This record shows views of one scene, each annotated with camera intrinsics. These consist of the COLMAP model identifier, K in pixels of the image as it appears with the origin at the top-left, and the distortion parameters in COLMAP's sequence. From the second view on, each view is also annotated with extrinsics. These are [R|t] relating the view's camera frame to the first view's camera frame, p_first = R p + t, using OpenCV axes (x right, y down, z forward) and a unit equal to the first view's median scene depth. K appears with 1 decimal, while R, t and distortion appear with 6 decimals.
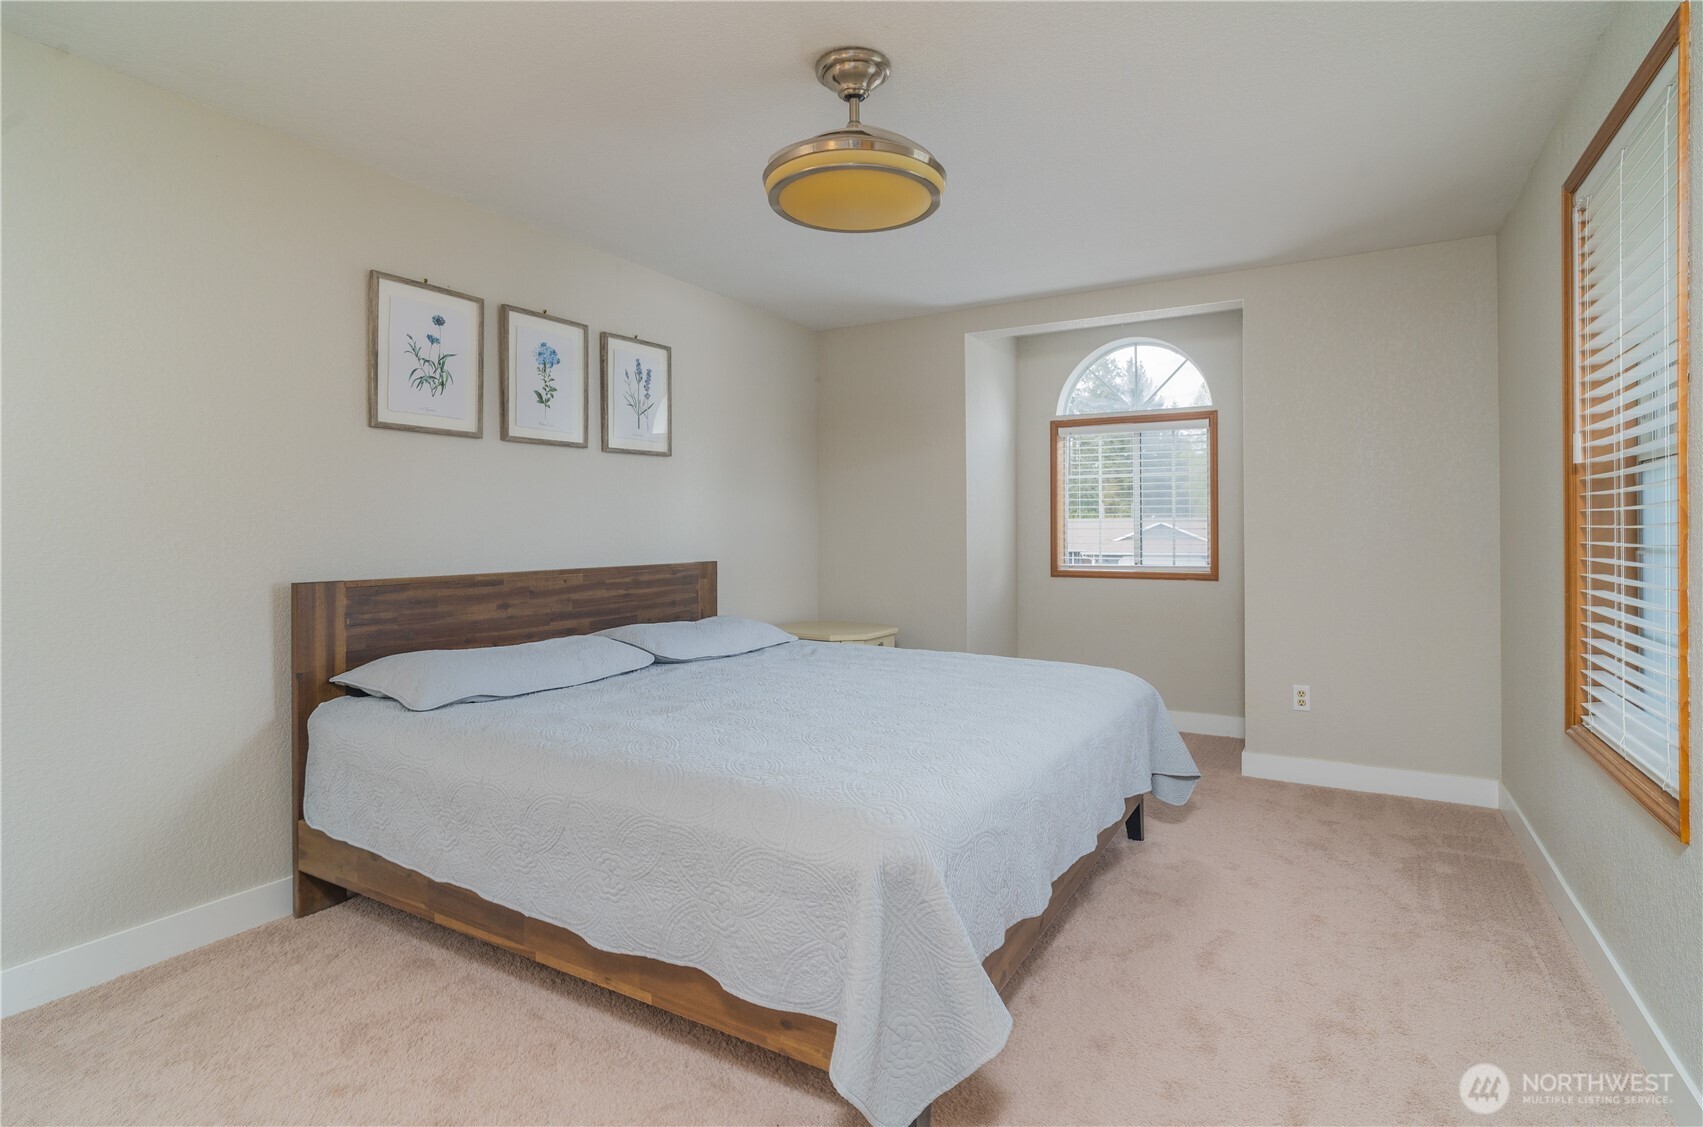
lens RADIAL K [[849.4, 0, 849.1], [0, 849.4, 524.8], [0, 0, 1]] dist [-0.002345, -0.000194]
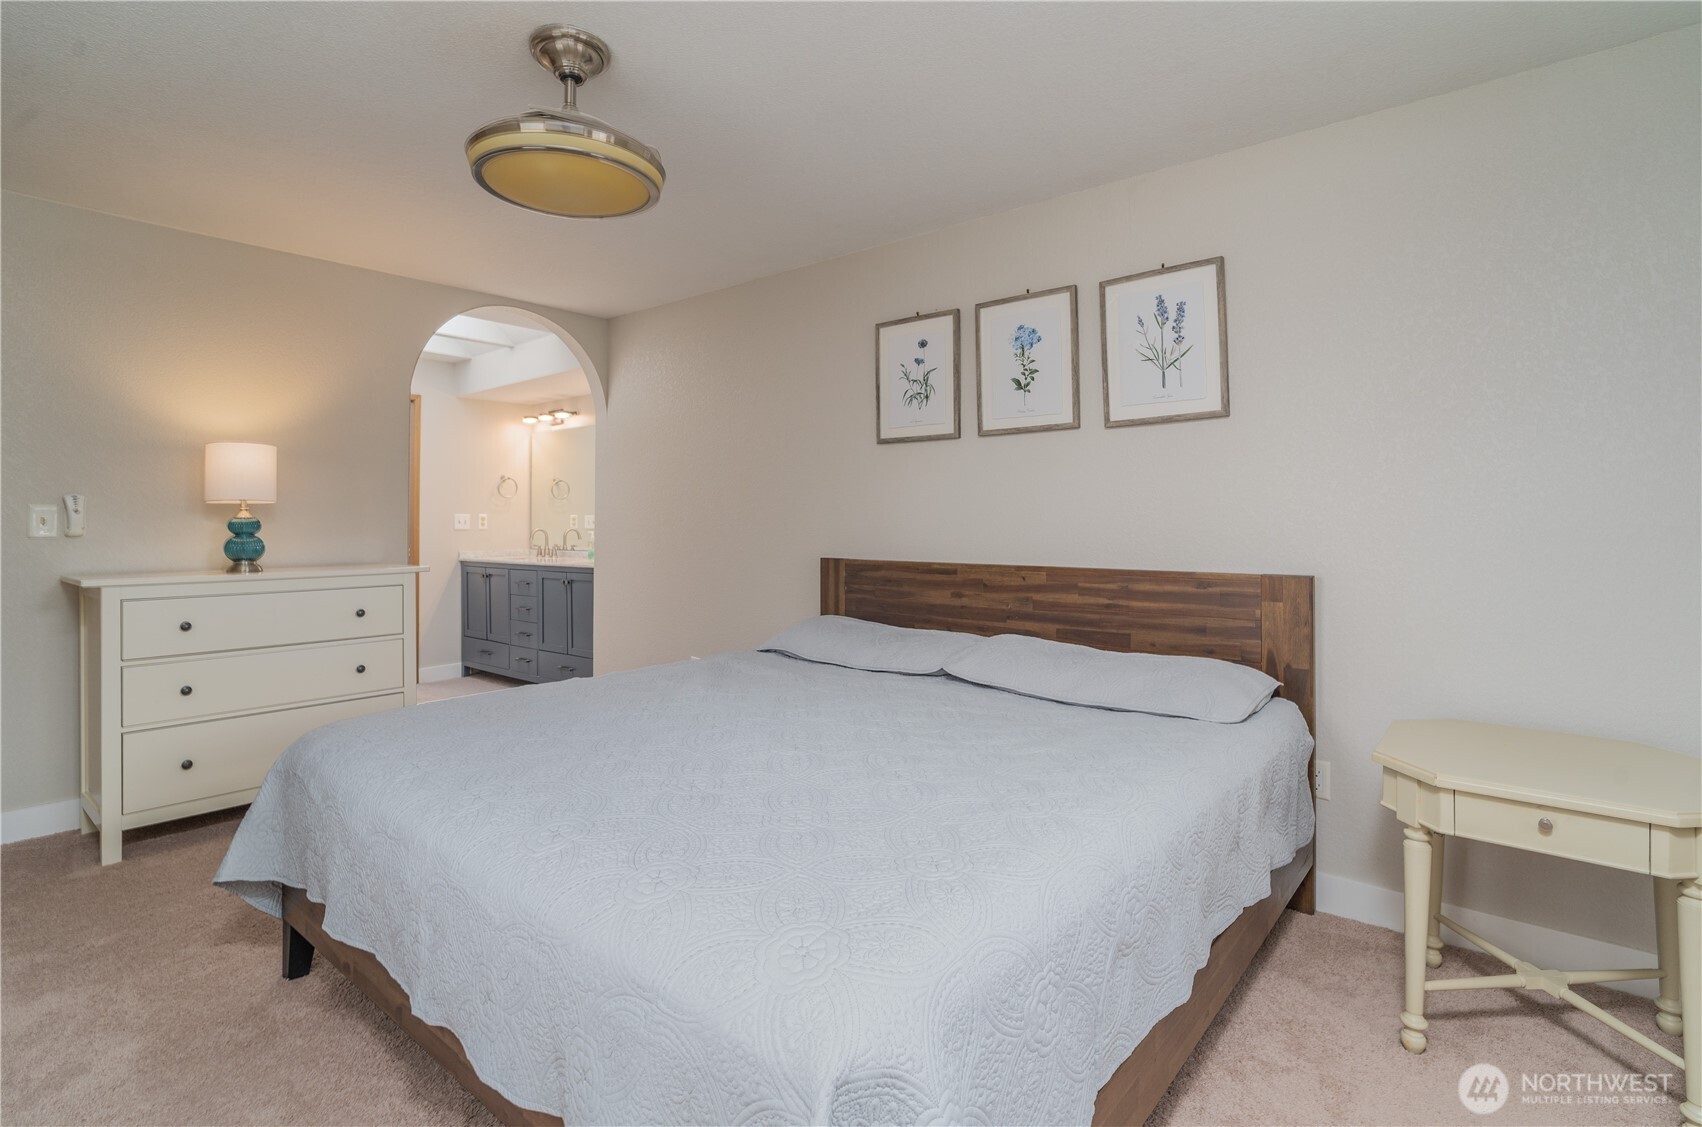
lens RADIAL K [[848.9, 0, 848.6], [0, 848.9, 524.8], [0, 0, 1]] dist [-0.002345, -0.000194]
pose [[-0.173470, 0.002603, -0.984836, 0.611992], [0.001862, 0.999996, 0.002315, 0.005625], [0.984837, -0.001432, -0.173475, 0.981118]]
